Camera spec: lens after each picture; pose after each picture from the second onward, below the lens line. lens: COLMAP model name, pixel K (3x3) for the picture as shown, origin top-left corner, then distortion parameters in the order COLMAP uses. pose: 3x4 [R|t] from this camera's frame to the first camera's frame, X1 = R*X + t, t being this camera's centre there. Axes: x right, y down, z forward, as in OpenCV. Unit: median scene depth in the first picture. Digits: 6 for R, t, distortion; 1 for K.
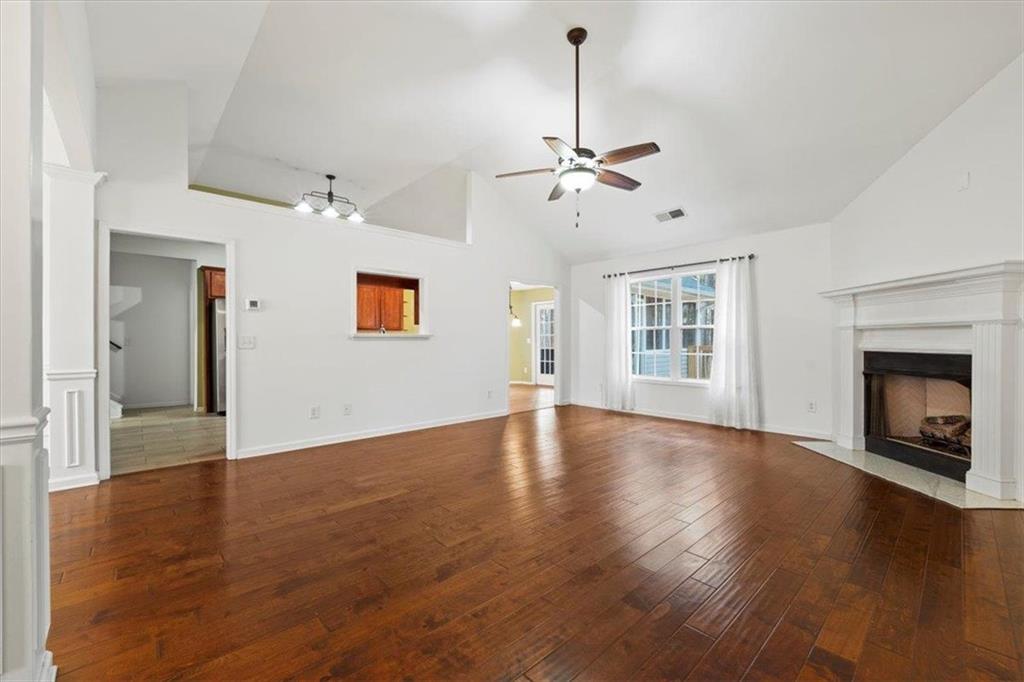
lens RADIAL K [[418.1, 0, 513.0], [0, 418.1, 343.4], [0, 0, 1]] dist [-0.010896, -0.000734]
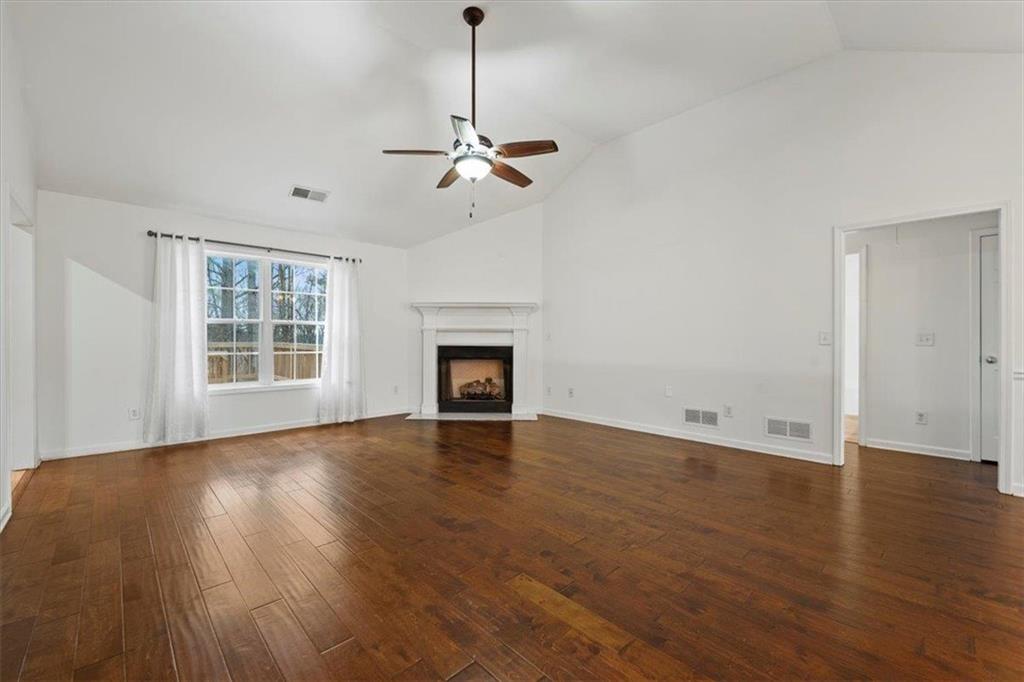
lens RADIAL K [[418.1, 0, 510.0], [0, 418.1, 342.9], [0, 0, 1]] dist [-0.010896, -0.000734]
pose [[-0.012265, -0.008174, 0.999891, -0.536288], [0.002144, 0.999964, 0.008201, -0.002029], [-0.999922, 0.002245, -0.012247, 0.624457]]
